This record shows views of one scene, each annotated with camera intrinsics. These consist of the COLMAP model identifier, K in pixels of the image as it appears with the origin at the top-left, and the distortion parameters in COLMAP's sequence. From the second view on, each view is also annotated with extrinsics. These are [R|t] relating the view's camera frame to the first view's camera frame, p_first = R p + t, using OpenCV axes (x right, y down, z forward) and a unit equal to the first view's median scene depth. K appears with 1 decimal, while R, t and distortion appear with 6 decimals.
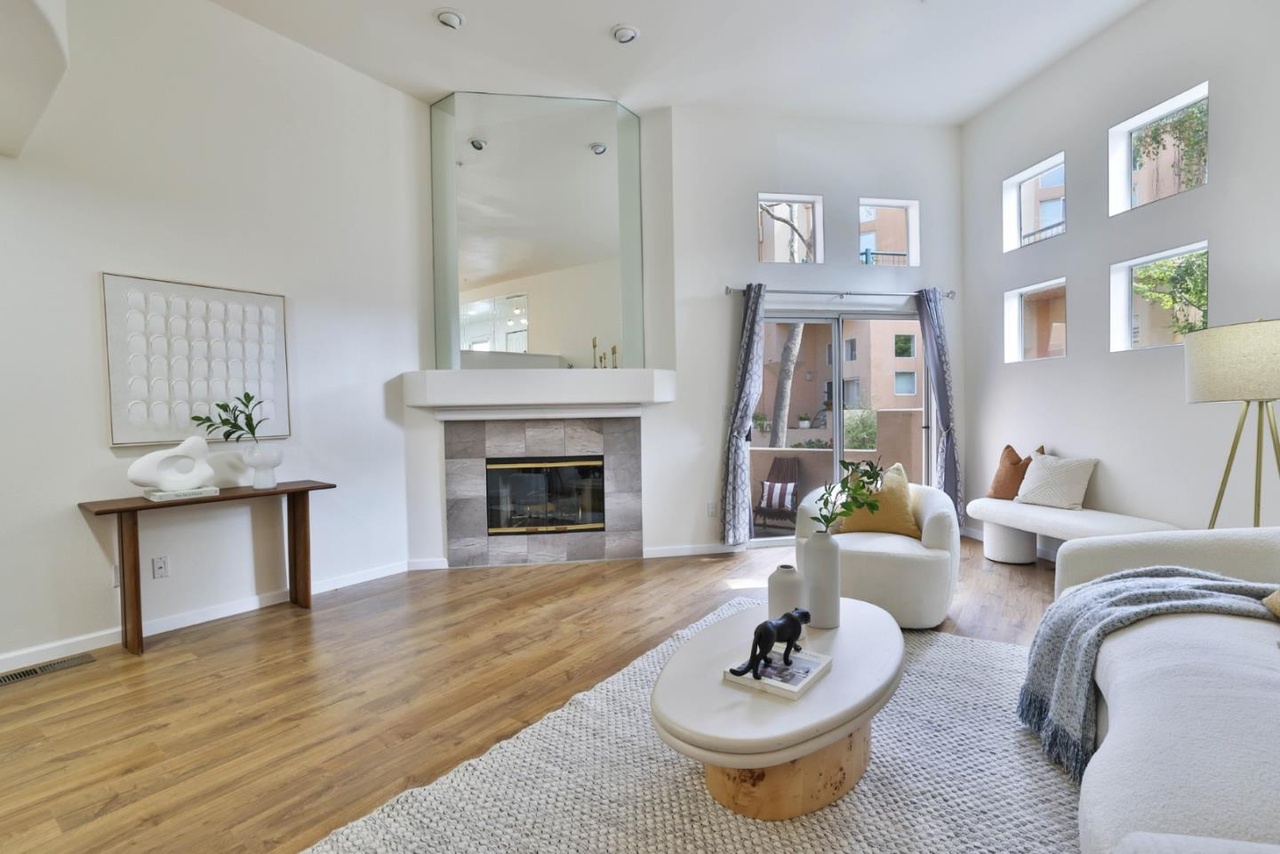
lens RADIAL K [[582.4, 0, 633.2], [0, 582.4, 422.5], [0, 0, 1]] dist [-0.020134, 0.004459]
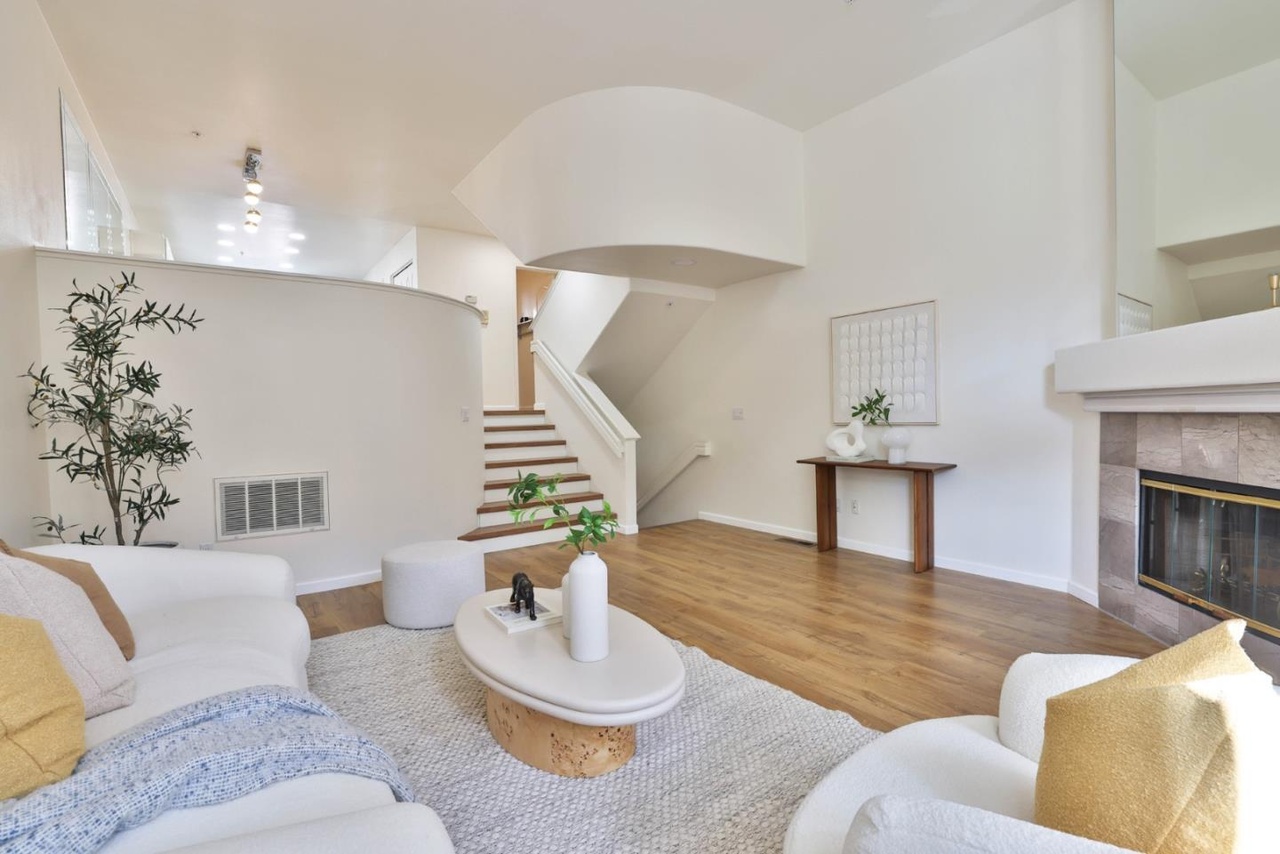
lens RADIAL K [[582.4, 0, 631.9], [0, 582.4, 432.4], [0, 0, 1]] dist [-0.020134, 0.004459]
pose [[-0.308339, 0.058372, -0.949484, 0.556239], [0.010414, 0.998263, 0.057989, -0.025398], [0.951220, 0.007992, -0.308411, 0.648595]]
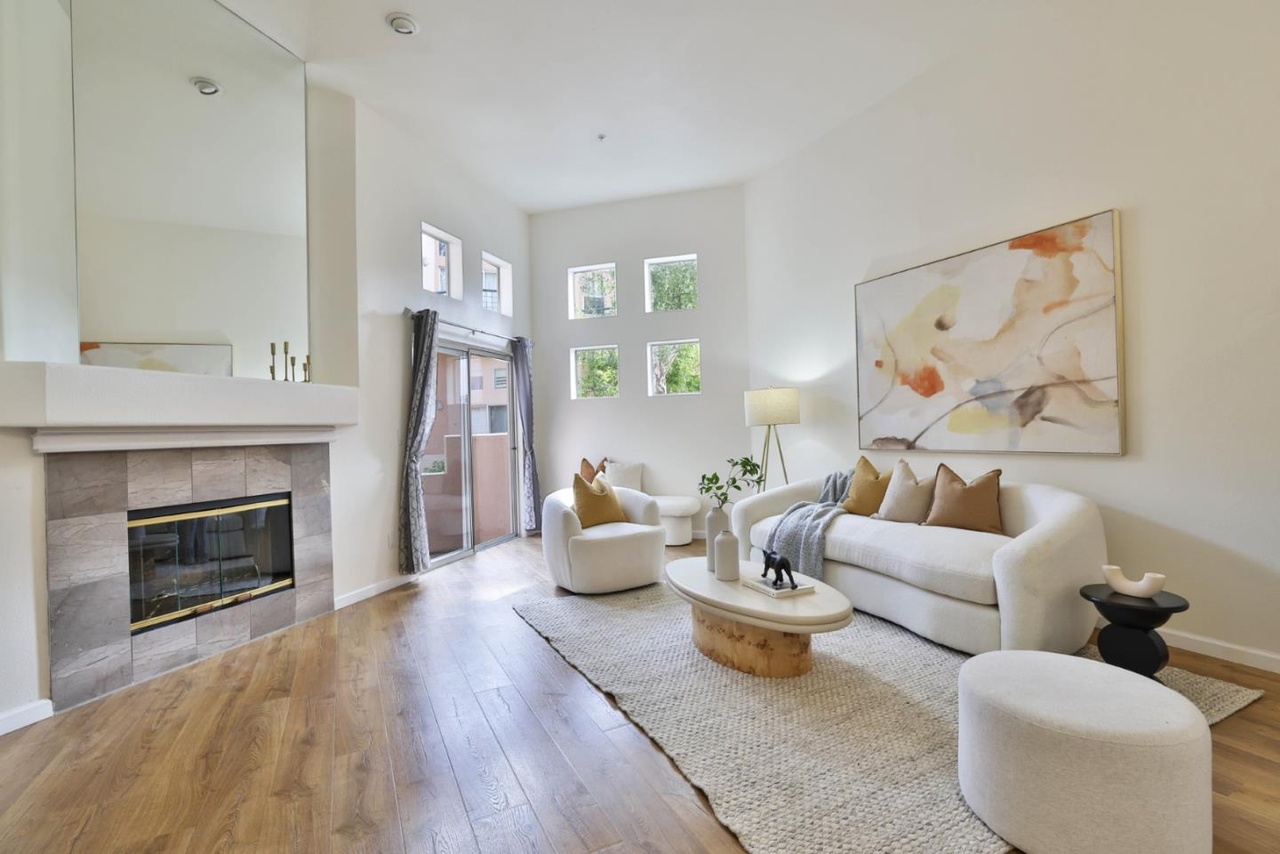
lens RADIAL K [[582.4, 0, 628.2], [0, 582.4, 427.9], [0, 0, 1]] dist [-0.020134, 0.004459]
pose [[0.470982, 0.007408, 0.882112, -0.544671], [0.030999, 0.999208, -0.024942, 0.004153], [-0.881598, 0.039092, 0.470380, 0.233593]]
